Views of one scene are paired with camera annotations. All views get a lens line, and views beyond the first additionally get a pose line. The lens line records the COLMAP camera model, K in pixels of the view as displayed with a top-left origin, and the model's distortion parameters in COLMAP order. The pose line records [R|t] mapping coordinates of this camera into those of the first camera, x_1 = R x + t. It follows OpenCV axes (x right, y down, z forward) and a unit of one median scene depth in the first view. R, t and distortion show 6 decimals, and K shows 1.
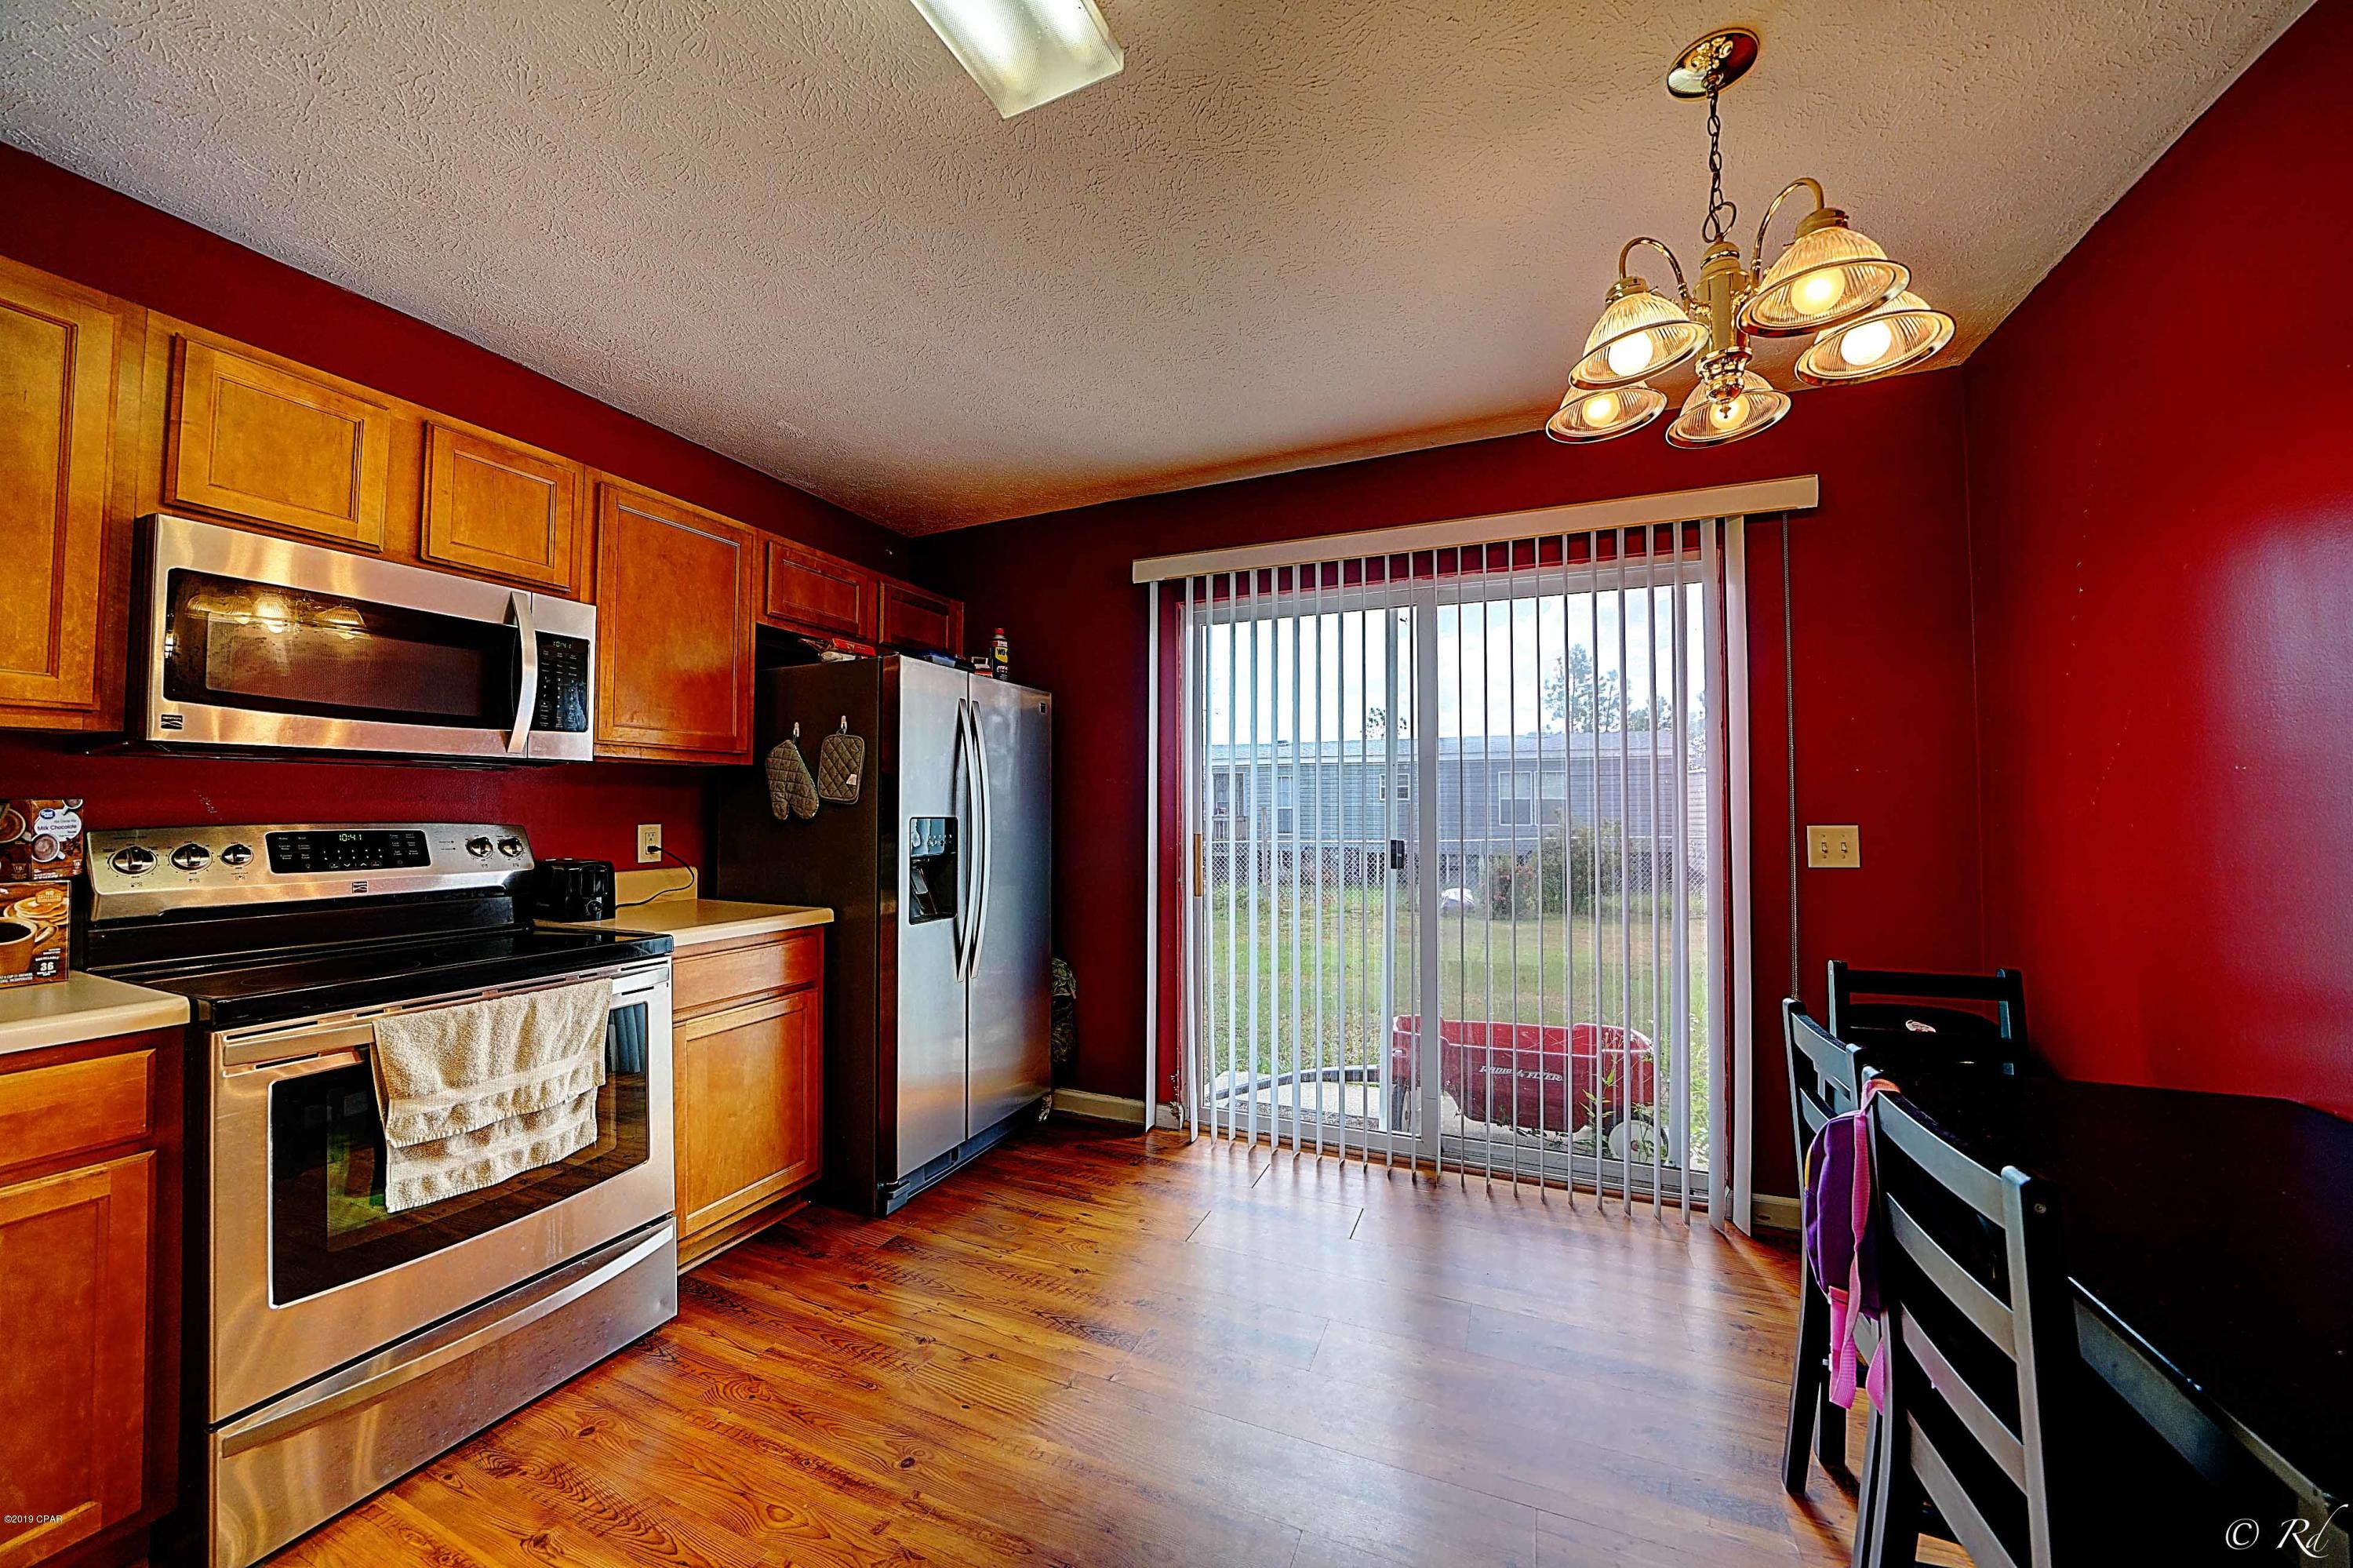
lens RADIAL K [[817.8, 0, 1176.9], [0, 817.8, 785.6], [0, 0, 1]] dist [-0.022760, 0.001882]
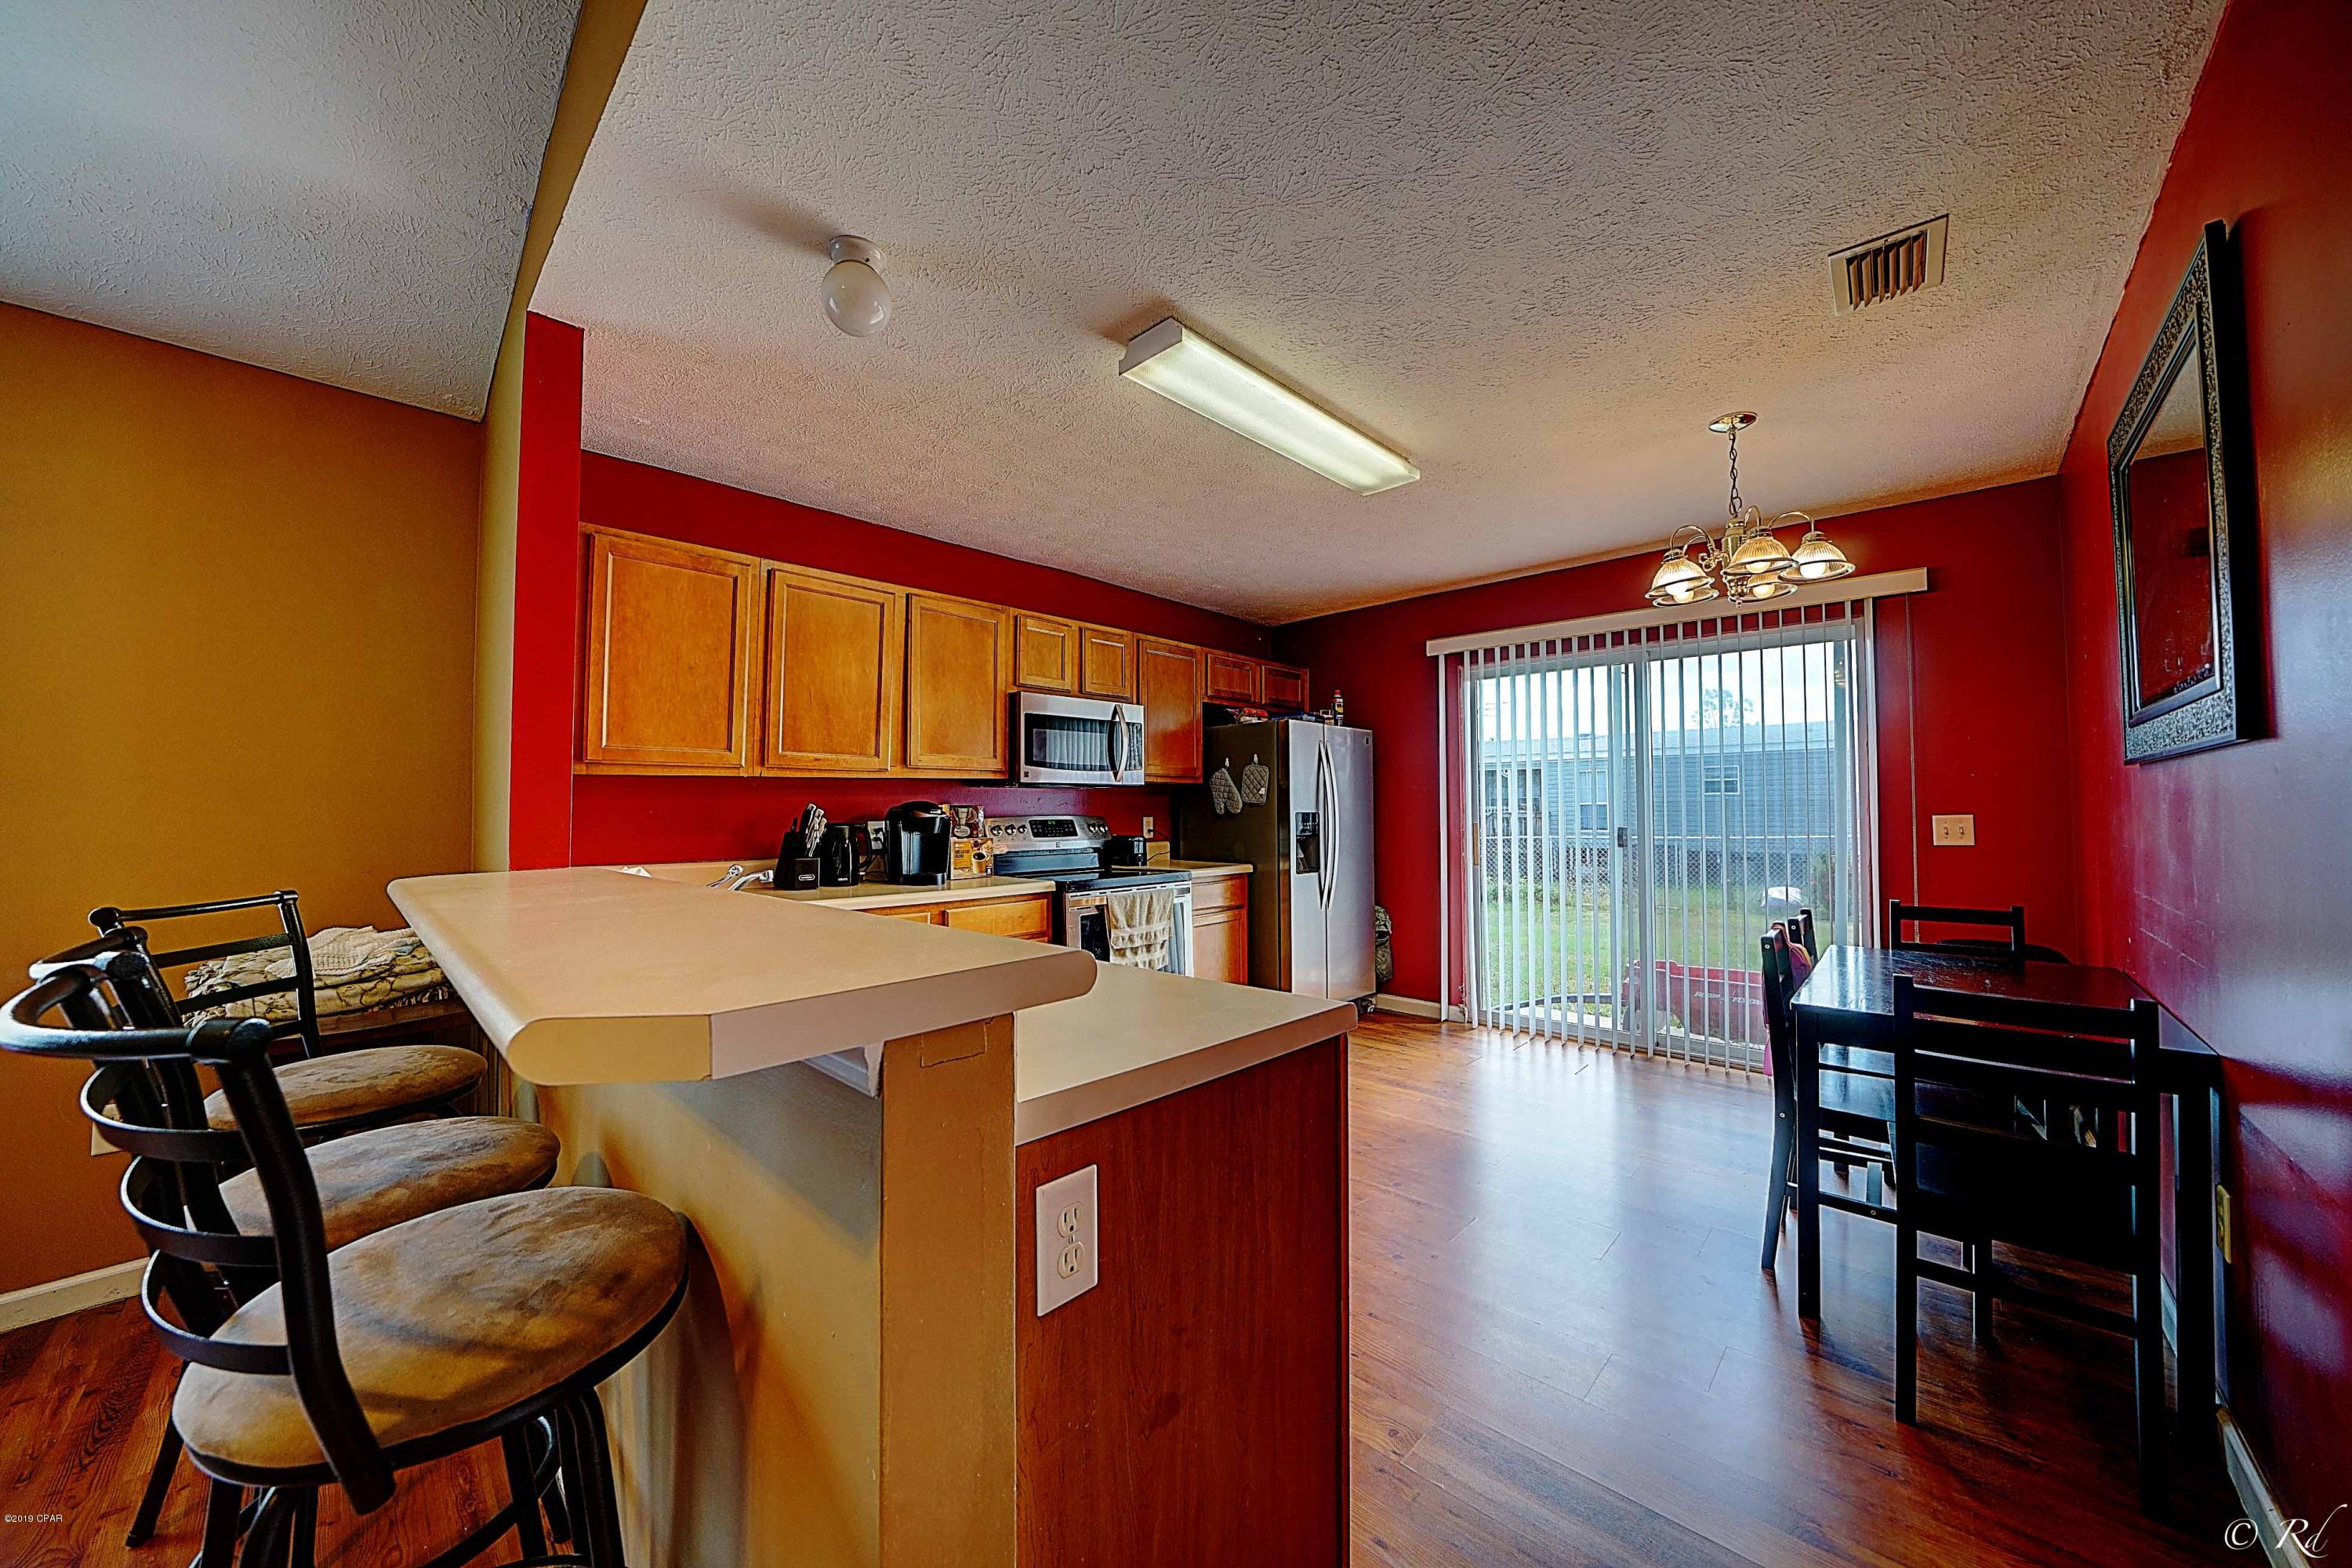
lens RADIAL K [[817.4, 0, 1175.7], [0, 817.4, 782.4], [0, 0, 1]] dist [-0.022760, 0.001882]
pose [[0.938080, -0.015923, -0.346052, 0.035610], [0.015265, 0.999873, -0.004627, -0.020772], [0.346082, -0.000942, 0.938204, -0.717376]]
